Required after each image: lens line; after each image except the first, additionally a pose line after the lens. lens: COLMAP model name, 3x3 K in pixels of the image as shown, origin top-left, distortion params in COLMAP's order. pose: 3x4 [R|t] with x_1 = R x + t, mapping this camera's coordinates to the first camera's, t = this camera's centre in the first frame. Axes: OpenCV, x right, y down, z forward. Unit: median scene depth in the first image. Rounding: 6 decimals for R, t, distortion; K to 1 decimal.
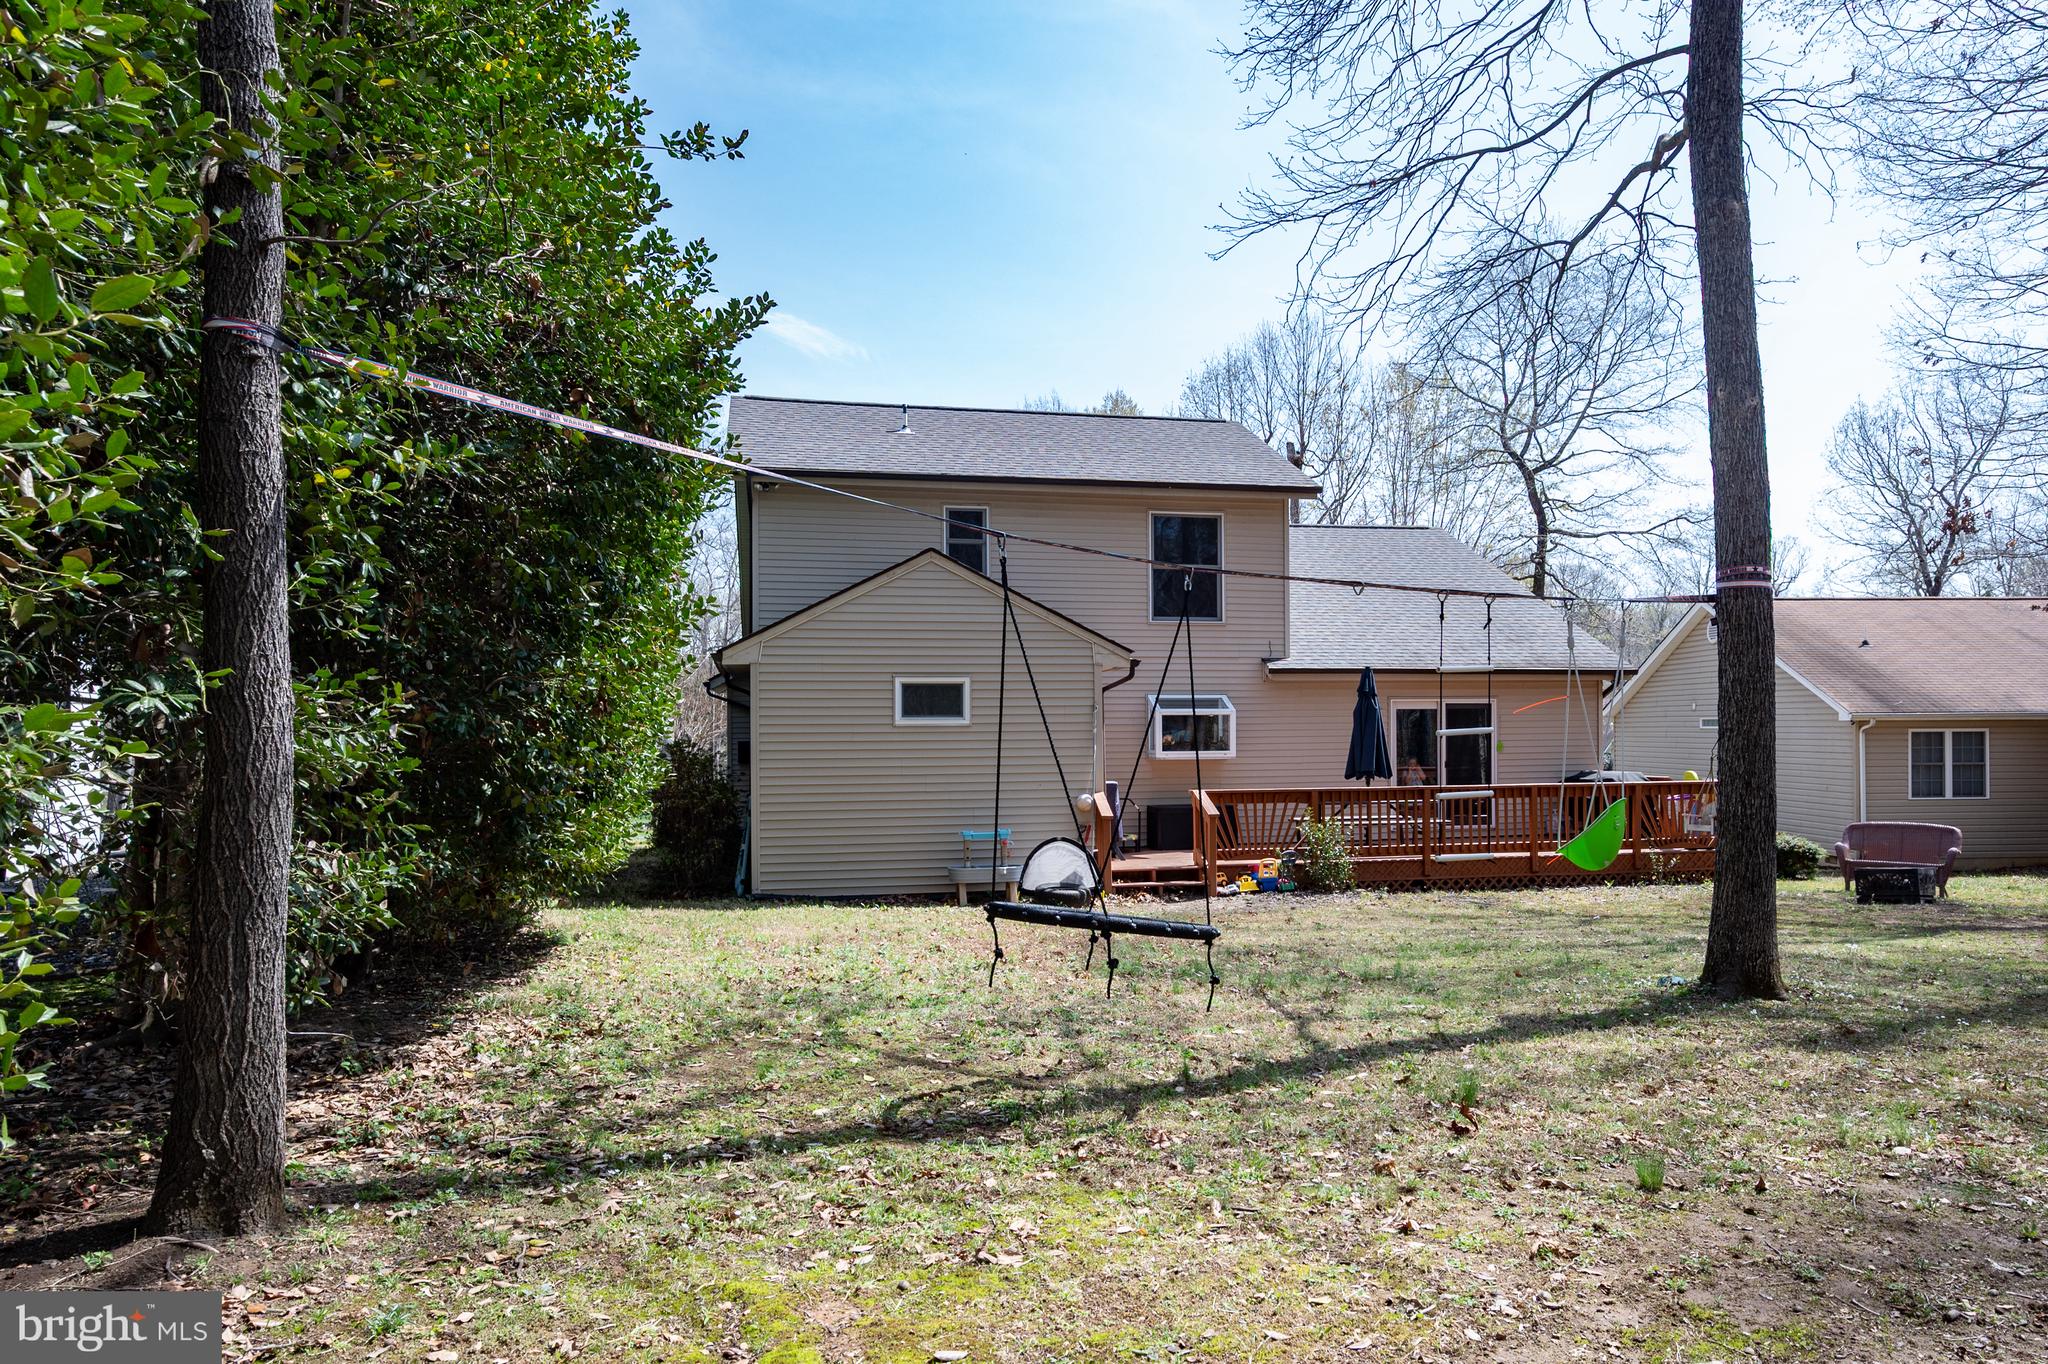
lens RADIAL K [[1261.9, 0, 992.4], [0, 1261.9, 637.8], [0, 0, 1]] dist [0.007063, 0.002378]
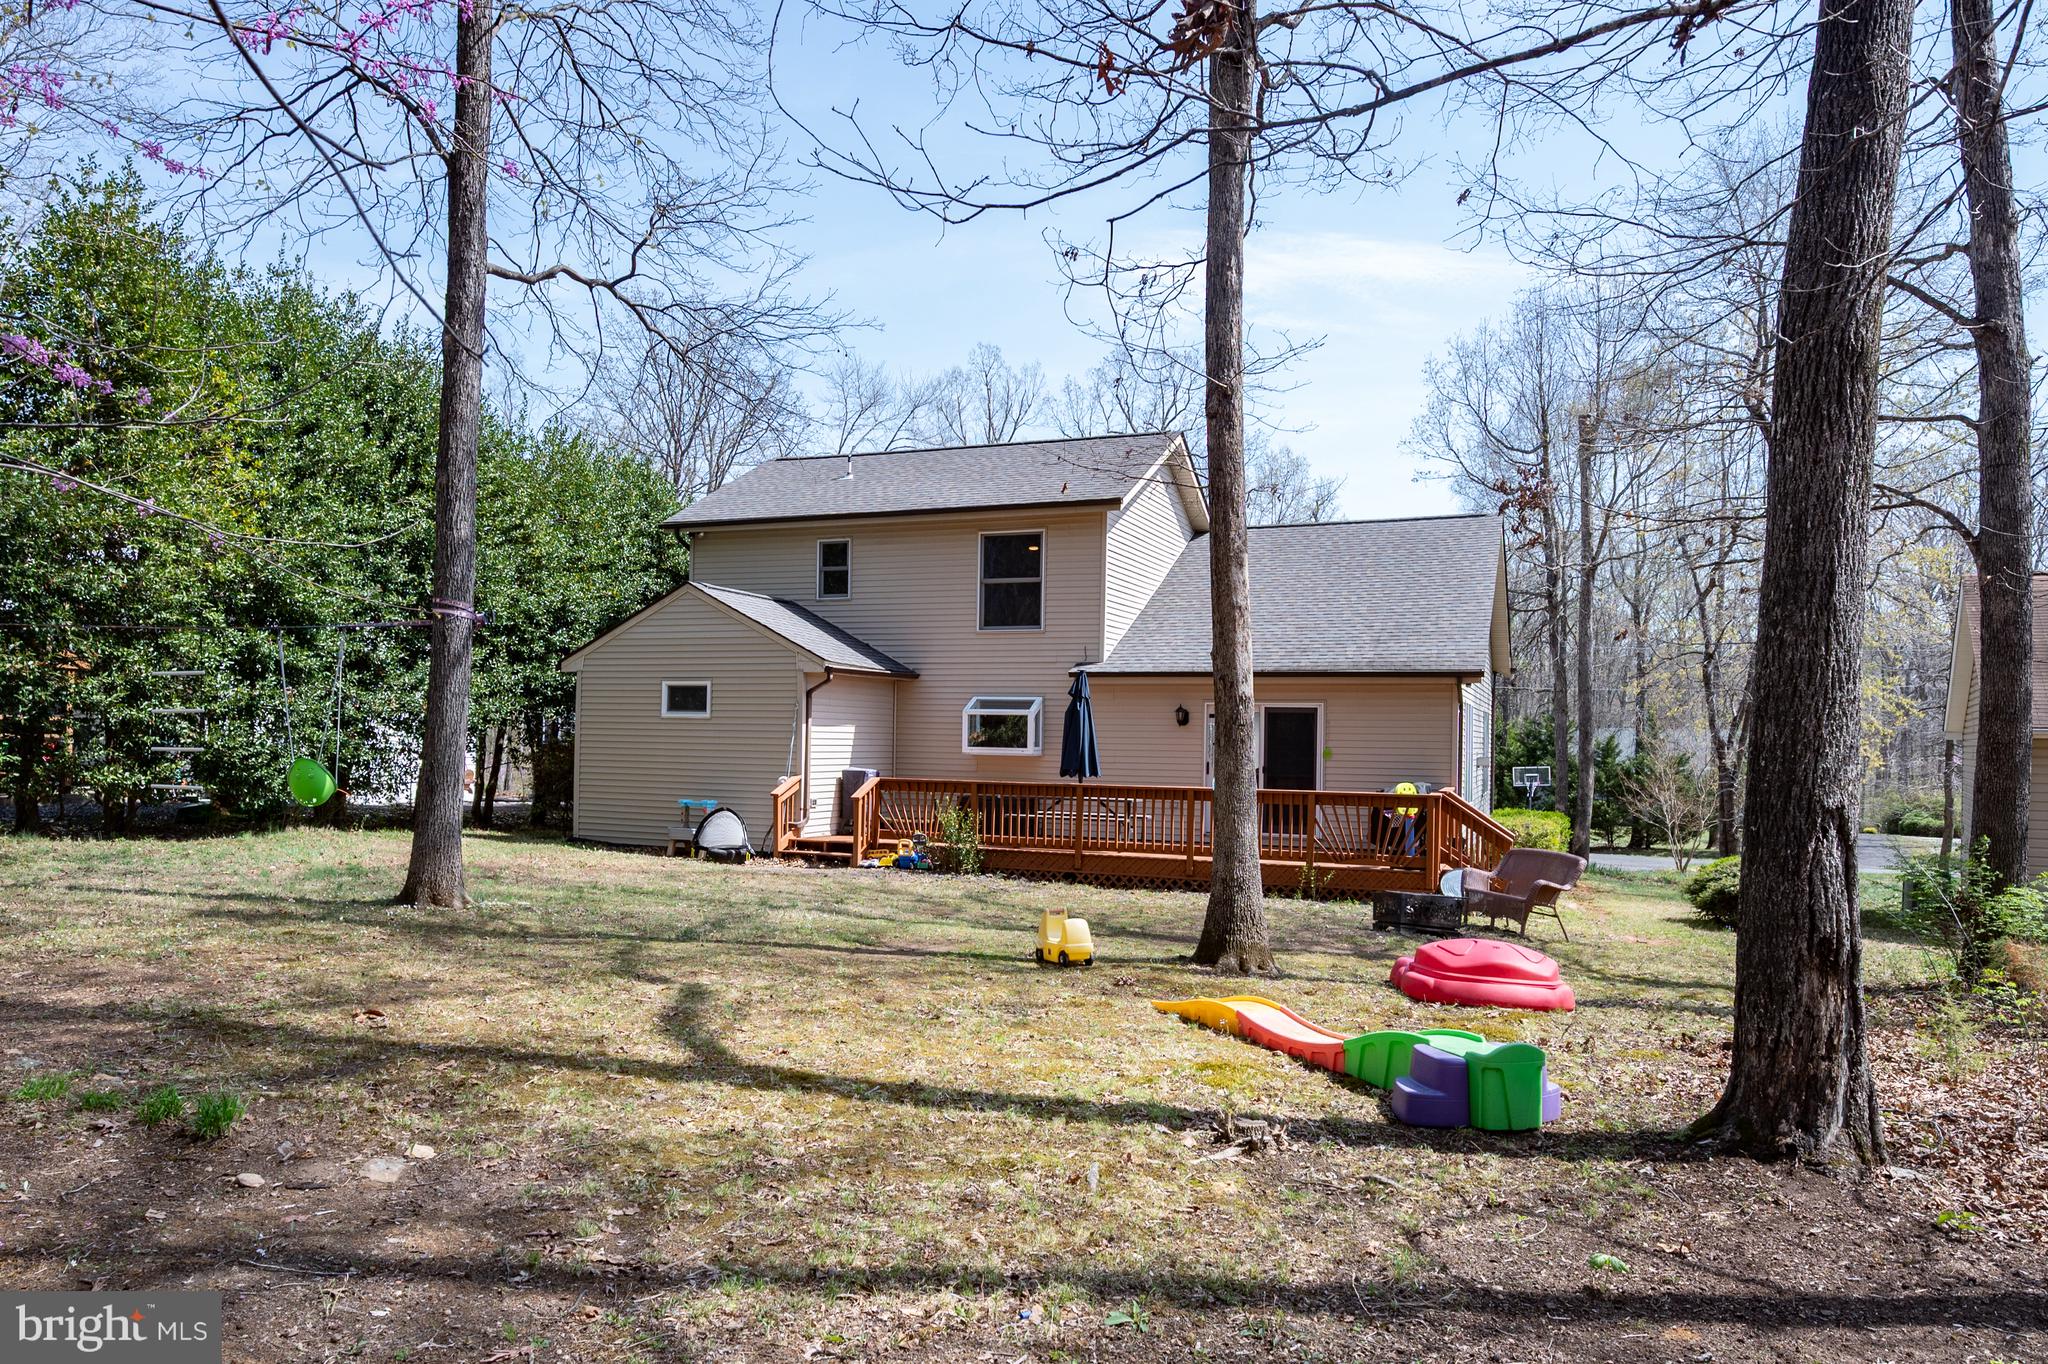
lens RADIAL K [[1206.2, 0, 1020.6], [0, 1206.2, 687.2], [0, 0, 1]] dist [-0.000056, 0.000448]
pose [[0.836740, -0.001257, -0.547598, 0.758387], [0.018777, 0.999475, 0.026398, 0.009757], [0.547278, -0.032370, 0.836325, 0.130555]]
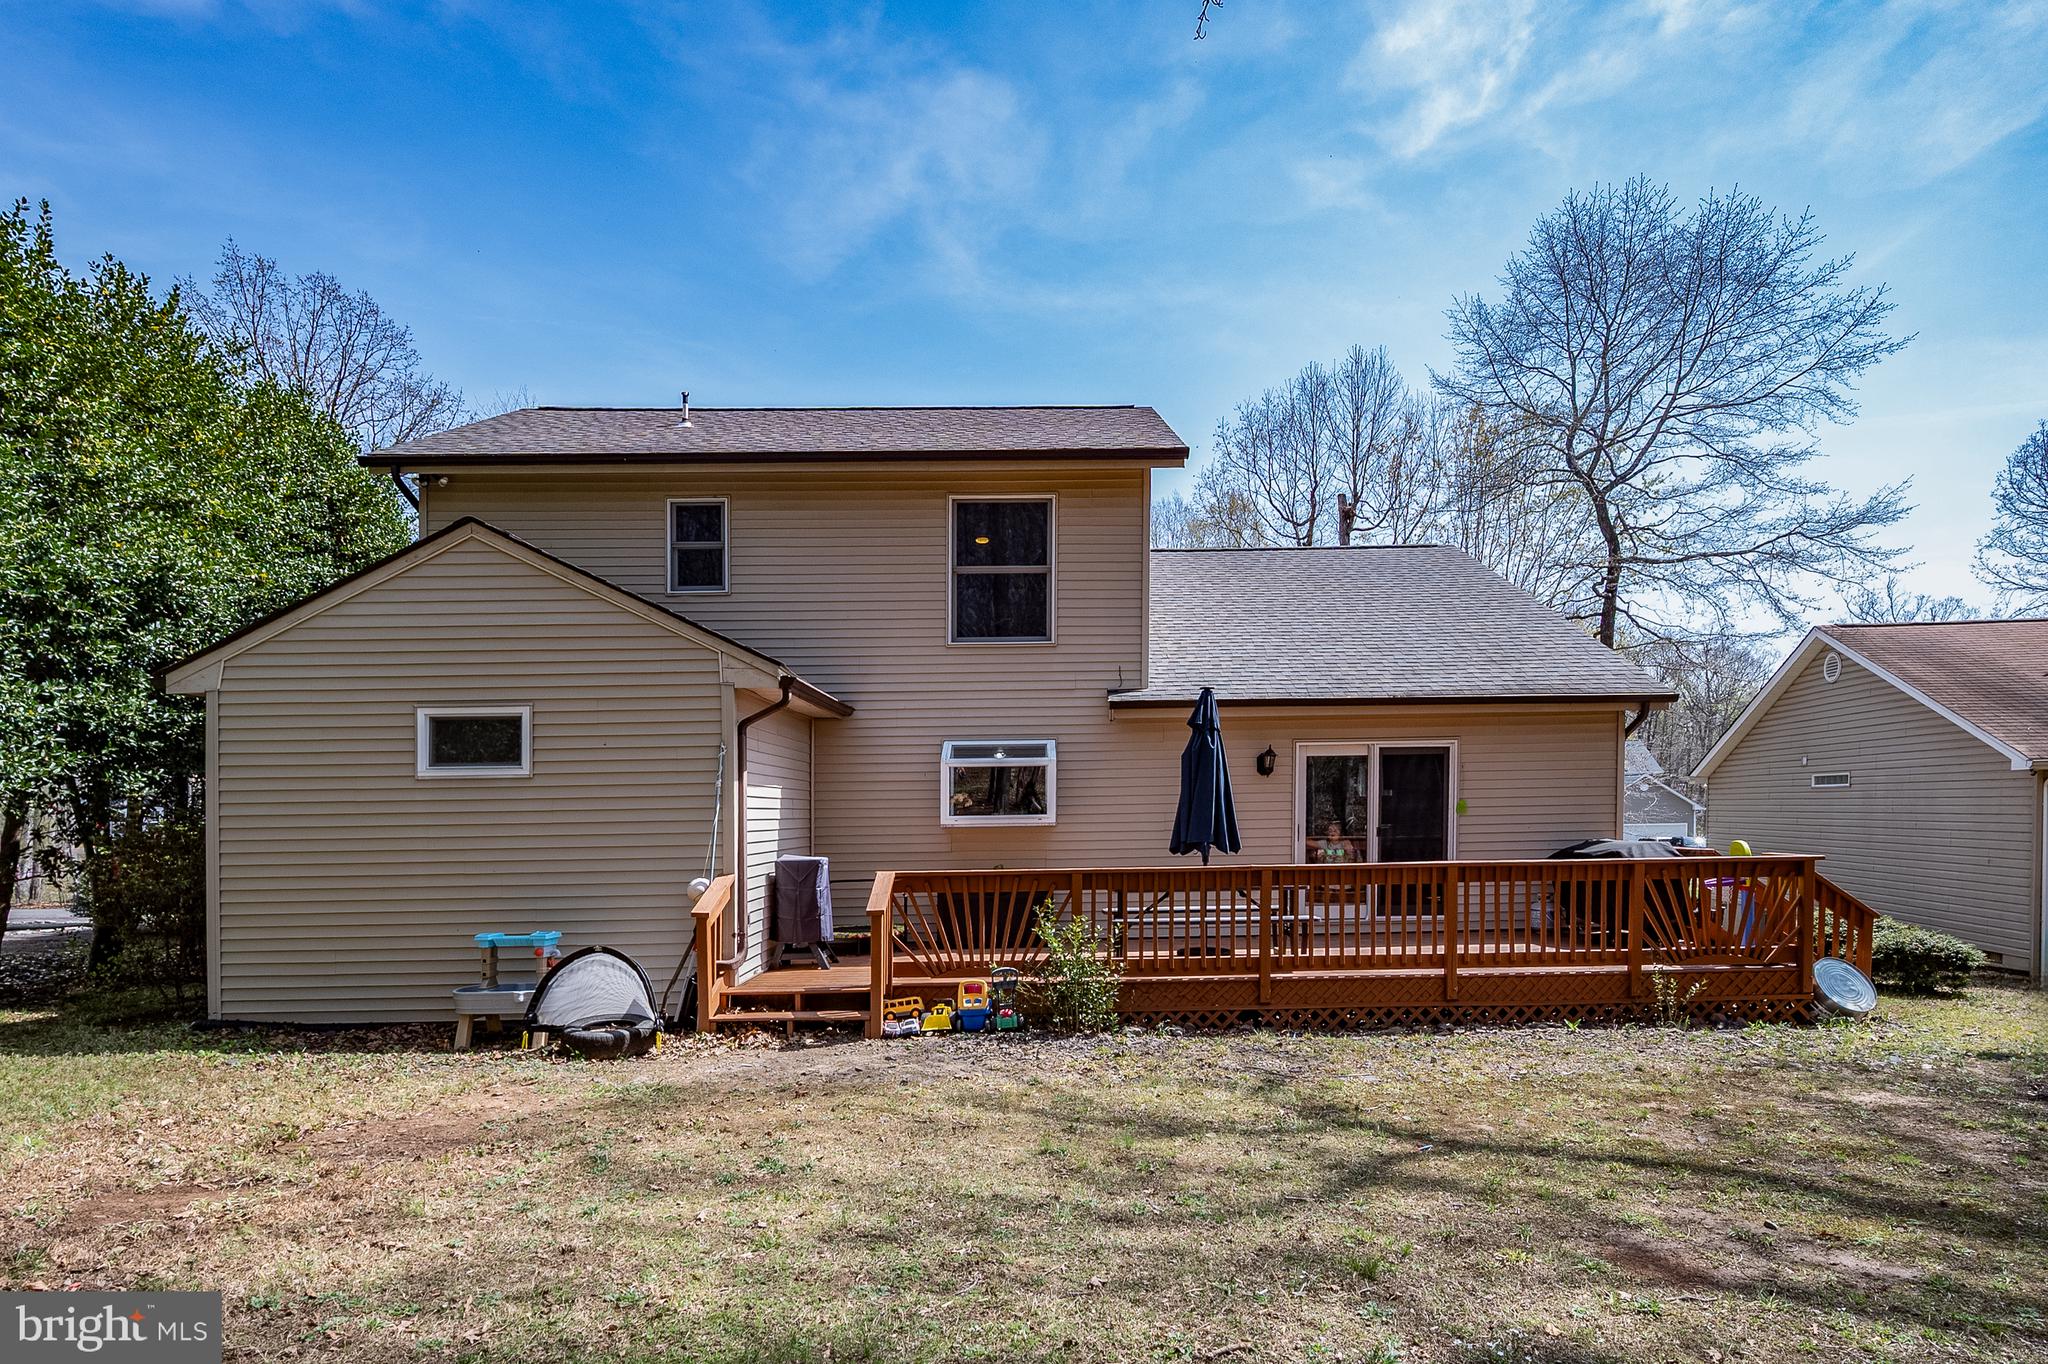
lens RADIAL K [[985.4, 0, 1037.7], [0, 985.4, 793.2], [0, 0, 1]] dist [0.001802, -0.000308]
pose [[0.982733, -0.012311, -0.184620, 0.290279], [0.022674, 0.998277, 0.054128, 0.046356], [0.183635, -0.057379, 0.981318, 0.442187]]
